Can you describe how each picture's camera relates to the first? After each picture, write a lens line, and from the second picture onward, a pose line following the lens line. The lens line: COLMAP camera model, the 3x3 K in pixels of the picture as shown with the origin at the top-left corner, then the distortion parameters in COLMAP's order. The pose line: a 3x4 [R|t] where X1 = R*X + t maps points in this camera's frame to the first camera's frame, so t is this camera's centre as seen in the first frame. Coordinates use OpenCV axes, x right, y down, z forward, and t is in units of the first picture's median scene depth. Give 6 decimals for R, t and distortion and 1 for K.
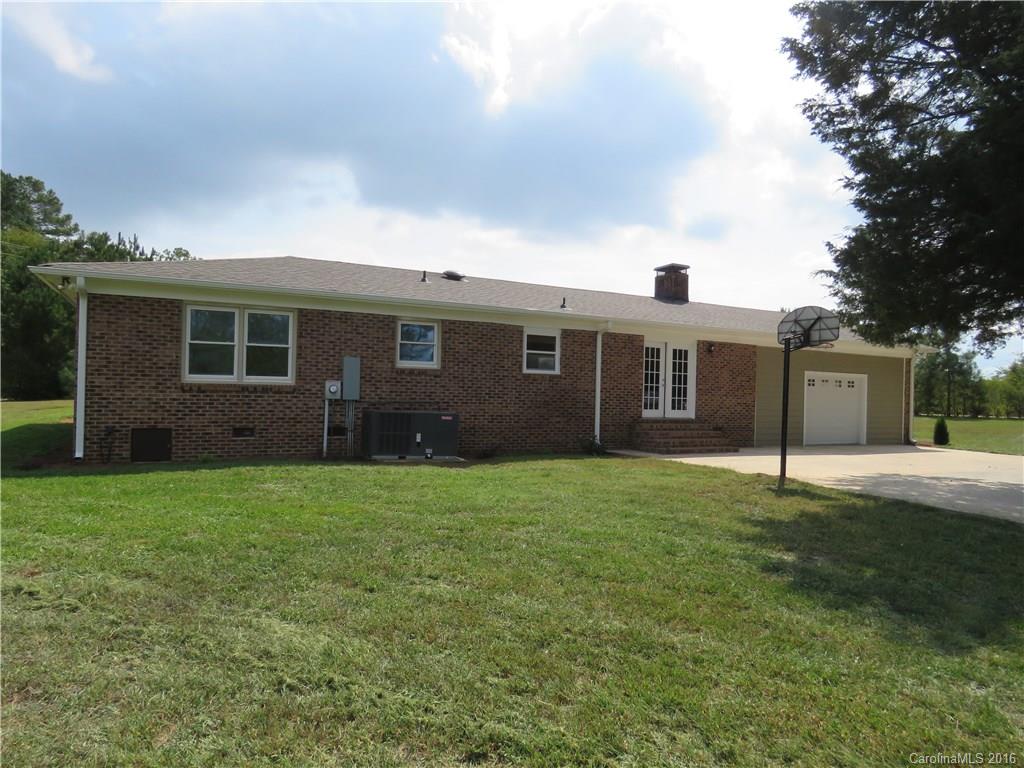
lens RADIAL K [[648.1, 0, 512.0], [0, 648.1, 384.0], [0, 0, 1]] dist [-0.034091, -0.000483]
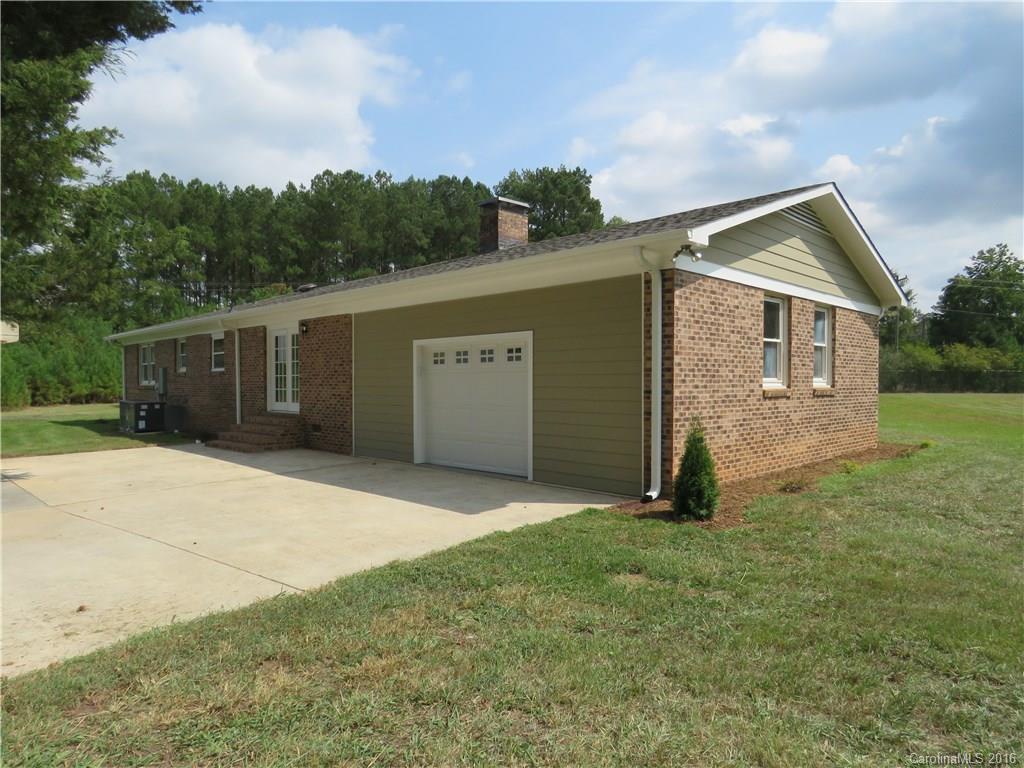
lens RADIAL K [[648.1, 0, 512.0], [0, 648.1, 384.0], [0, 0, 1]] dist [-0.034091, -0.000483]
pose [[0.304392, -0.019879, -0.952339, 1.085149], [0.031202, 0.999454, -0.010890, 0.030713], [0.952036, -0.026400, 0.304846, 0.921993]]
